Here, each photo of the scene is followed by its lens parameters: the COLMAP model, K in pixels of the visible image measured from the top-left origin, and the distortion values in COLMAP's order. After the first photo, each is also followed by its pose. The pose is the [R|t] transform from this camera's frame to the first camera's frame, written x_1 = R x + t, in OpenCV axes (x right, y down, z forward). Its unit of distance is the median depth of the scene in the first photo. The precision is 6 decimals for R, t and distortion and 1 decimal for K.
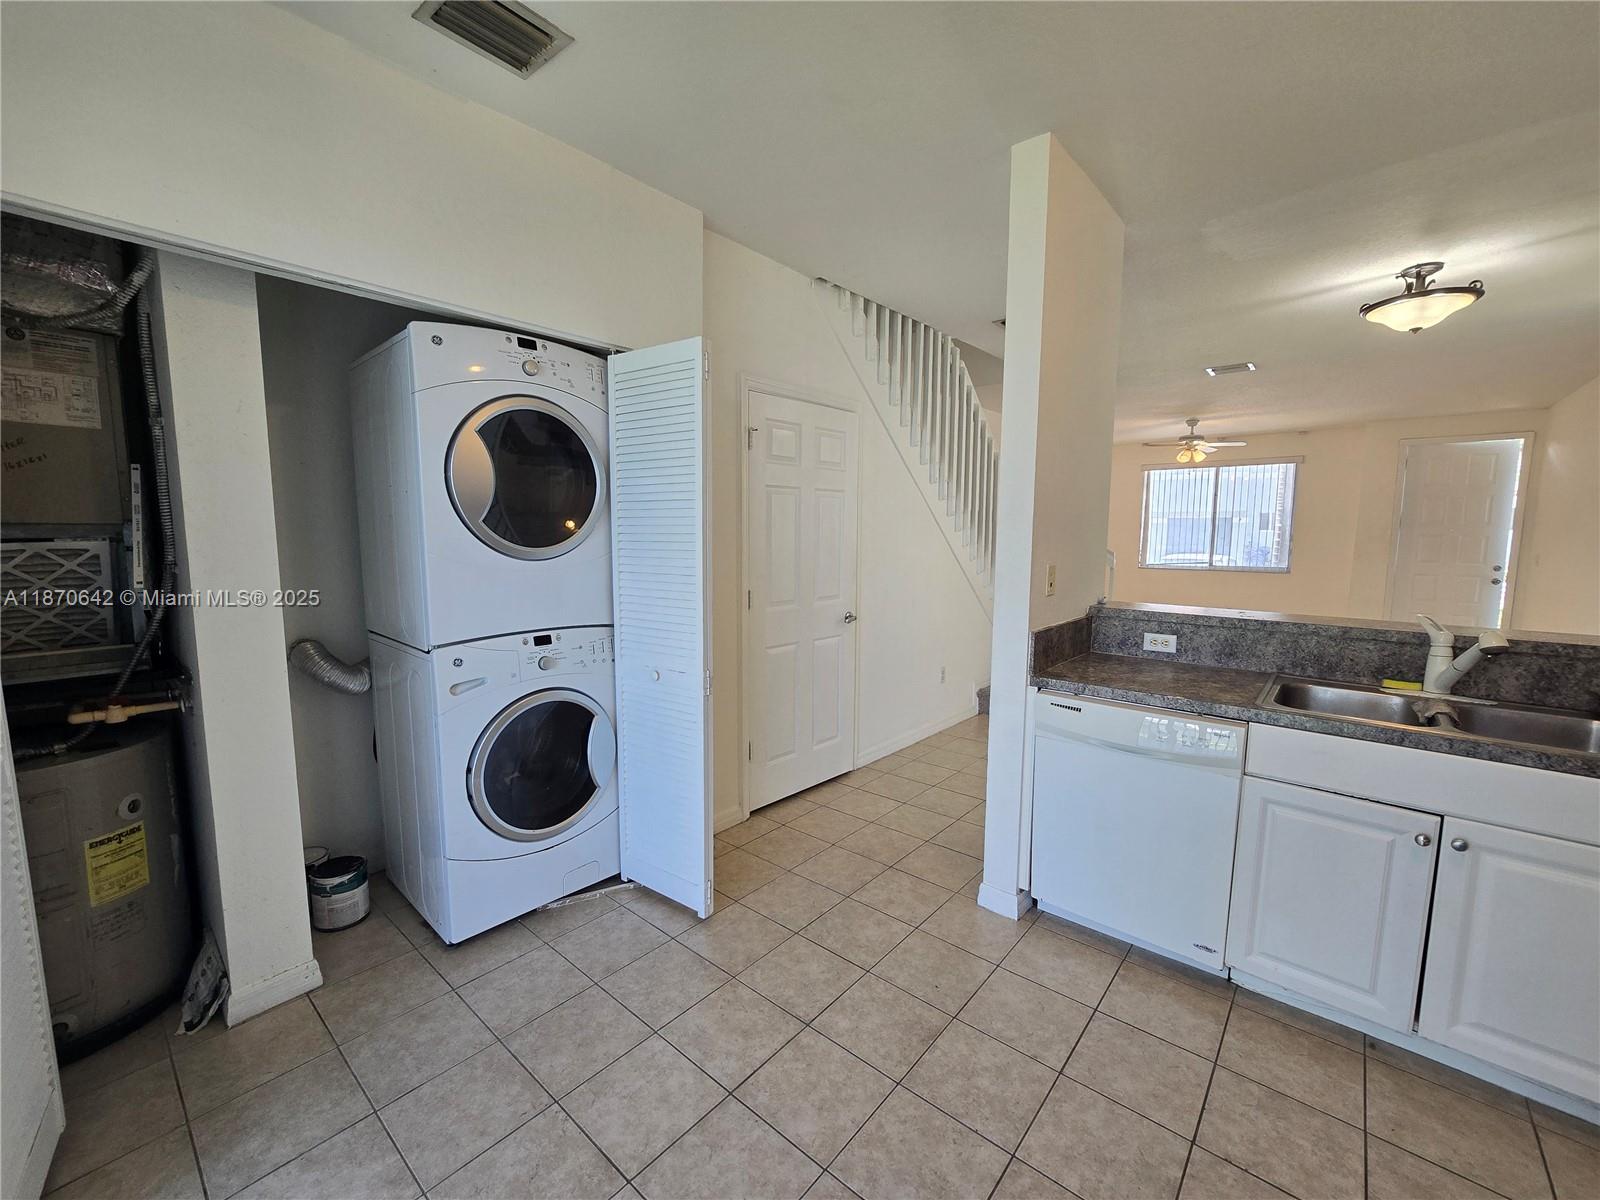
lens RADIAL K [[653.2, 0, 795.6], [0, 653.2, 606.6], [0, 0, 1]] dist [-0.004388, 0.000023]
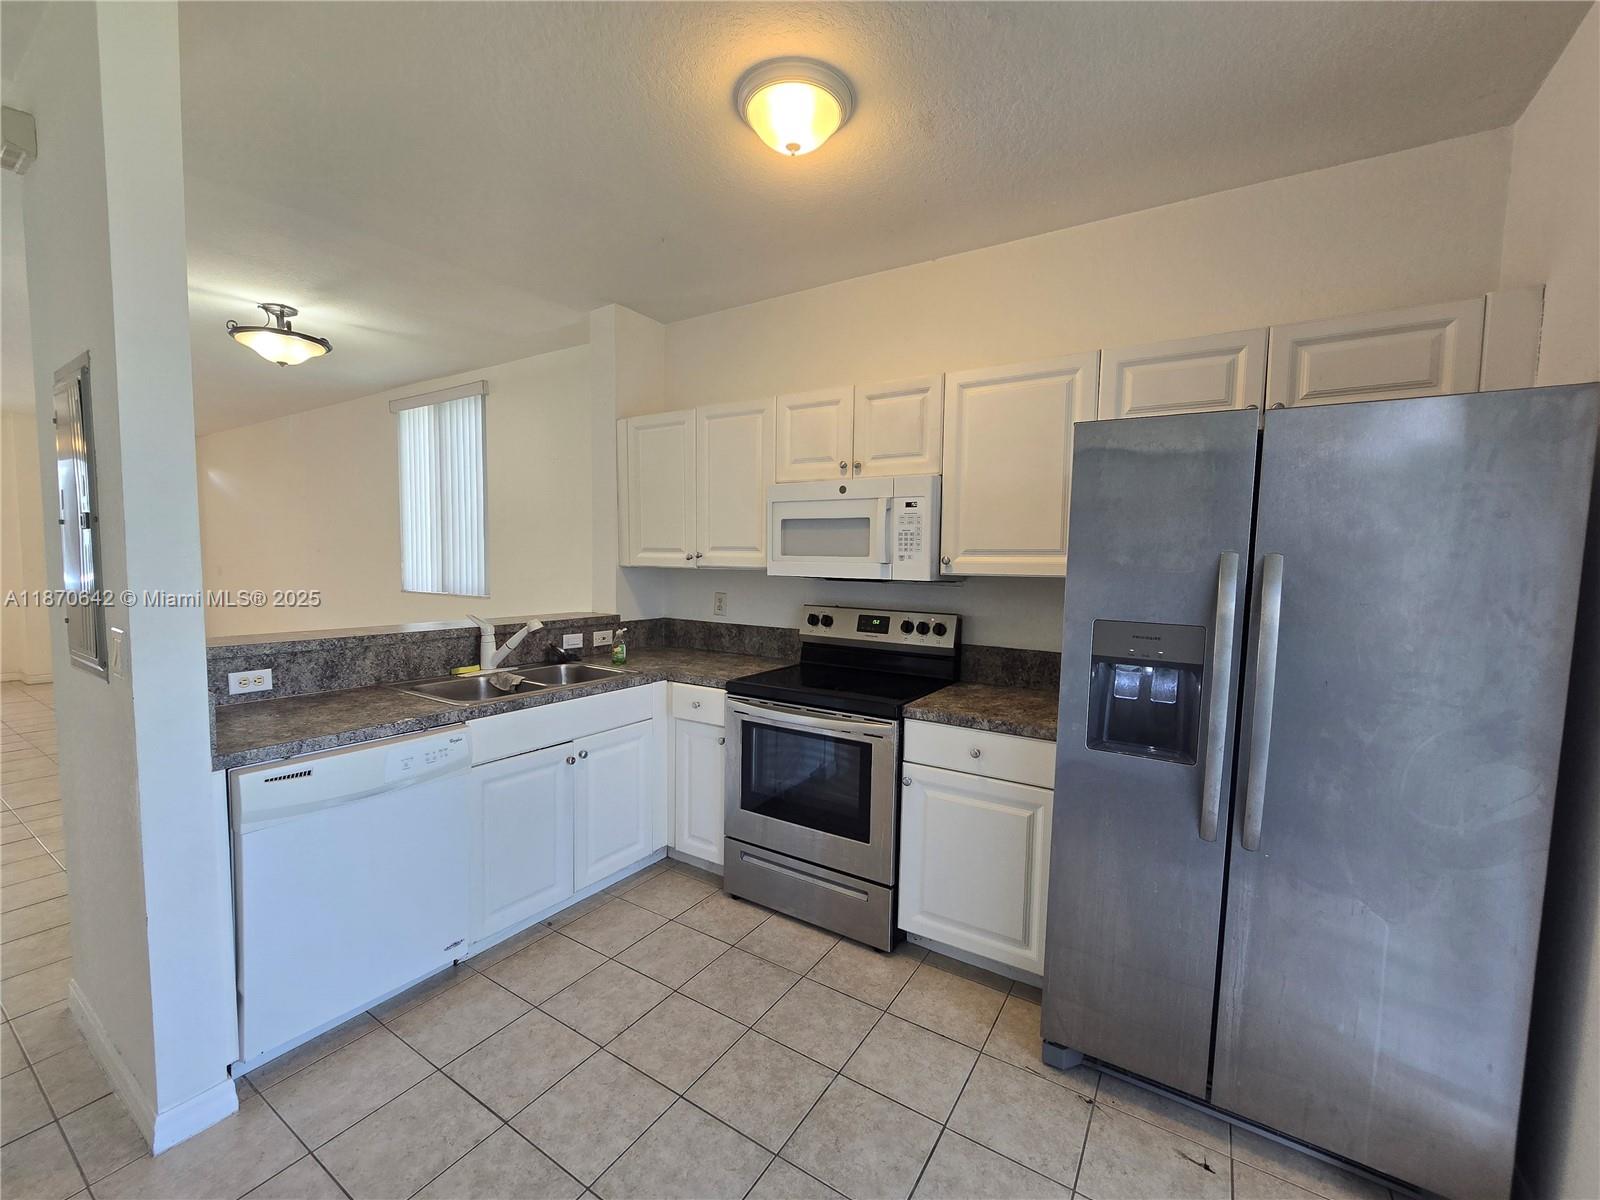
lens RADIAL K [[653.2, 0, 795.6], [0, 653.2, 606.6], [0, 0, 1]] dist [-0.004388, 0.000023]
pose [[-0.139699, -0.080698, 0.986900, -0.365643], [0.093542, 0.991141, 0.094286, -0.054844], [-0.985766, 0.105488, -0.130913, 0.436011]]
